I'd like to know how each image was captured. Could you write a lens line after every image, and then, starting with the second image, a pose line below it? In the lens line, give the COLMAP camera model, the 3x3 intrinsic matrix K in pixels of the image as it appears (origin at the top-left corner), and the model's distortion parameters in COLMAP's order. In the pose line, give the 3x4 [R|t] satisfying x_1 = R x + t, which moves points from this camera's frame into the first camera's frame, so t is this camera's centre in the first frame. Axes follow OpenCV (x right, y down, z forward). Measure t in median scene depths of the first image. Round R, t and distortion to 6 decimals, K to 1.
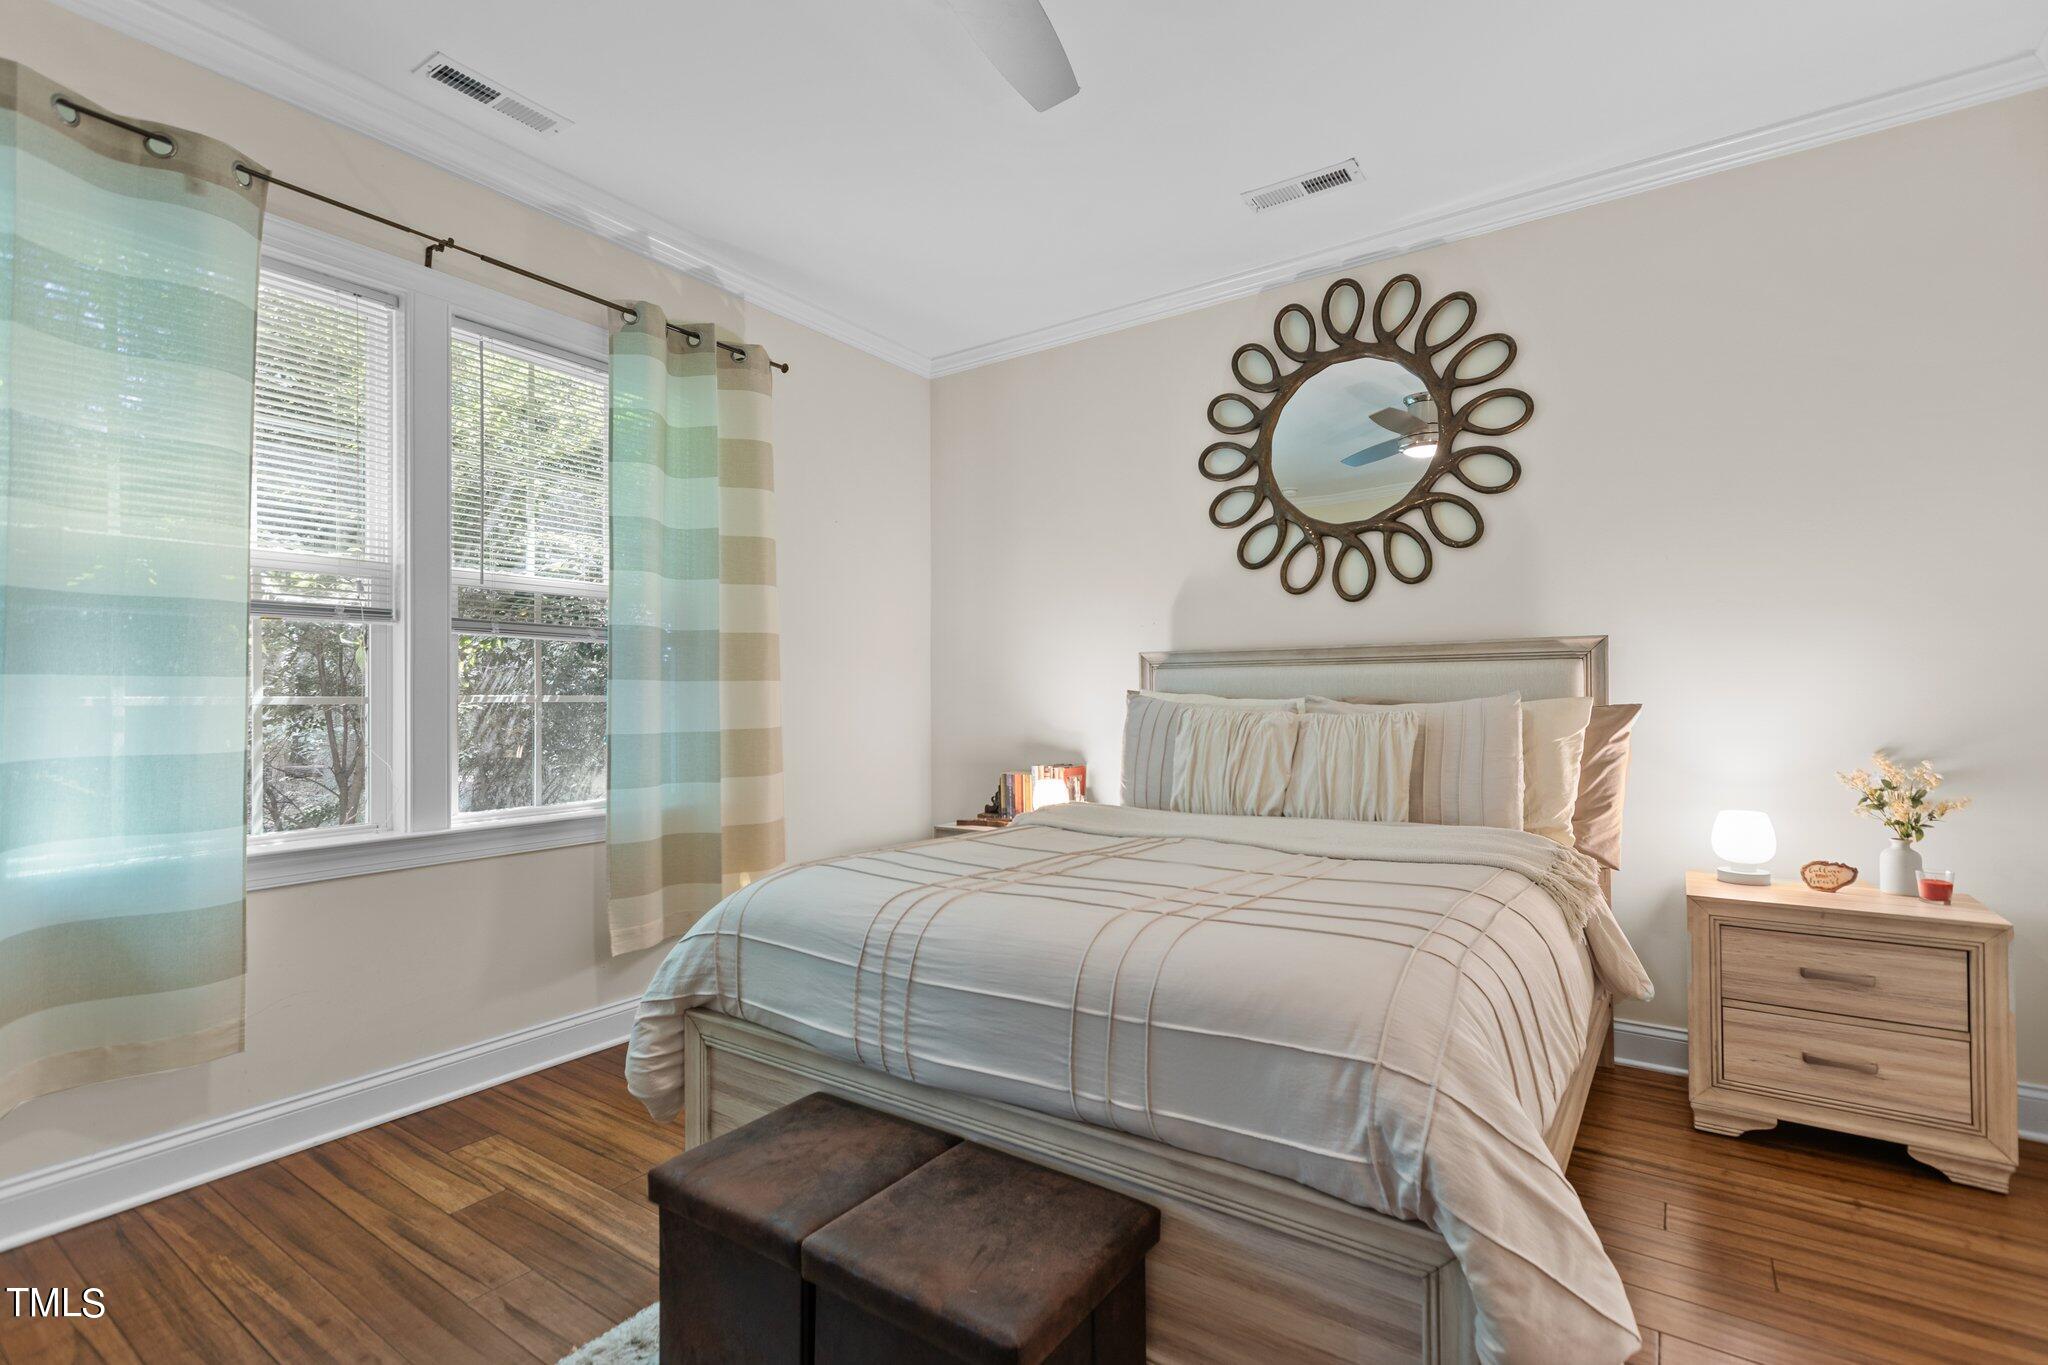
lens RADIAL K [[920.9, 0, 1009.0], [0, 920.9, 694.6], [0, 0, 1]] dist [0.005429, 0.000608]
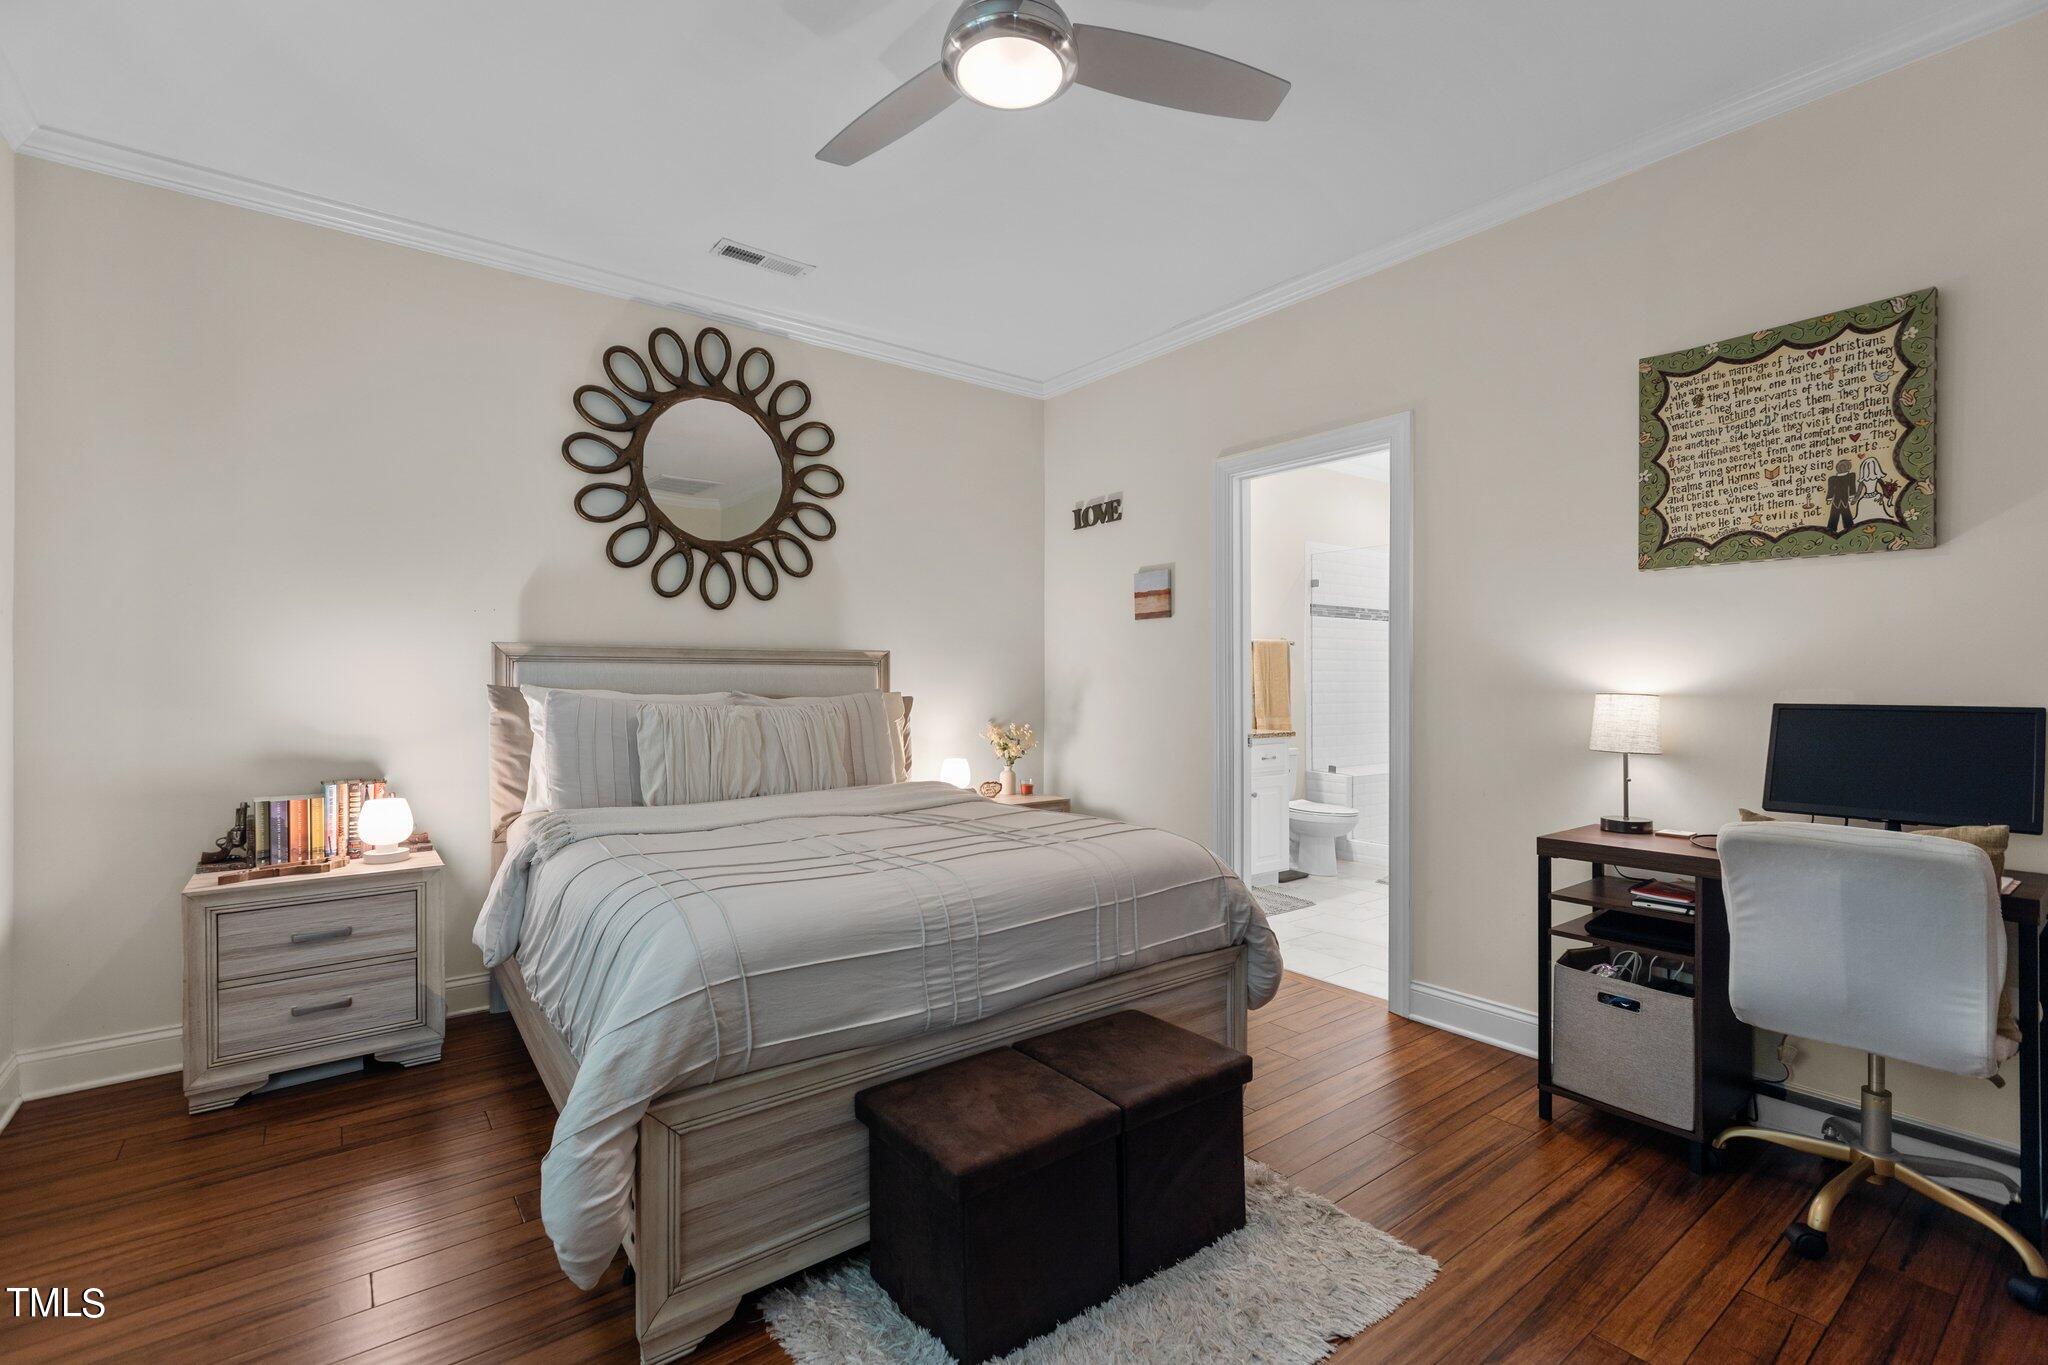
lens RADIAL K [[920.9, 0, 1010.5], [0, 920.9, 681.5], [0, 0, 1]] dist [0.005429, 0.000608]
pose [[0.314152, 0.004248, 0.949363, -0.626940], [-0.004971, 0.999984, -0.002829, -0.009615], [-0.949360, -0.003831, 0.314168, 0.295696]]
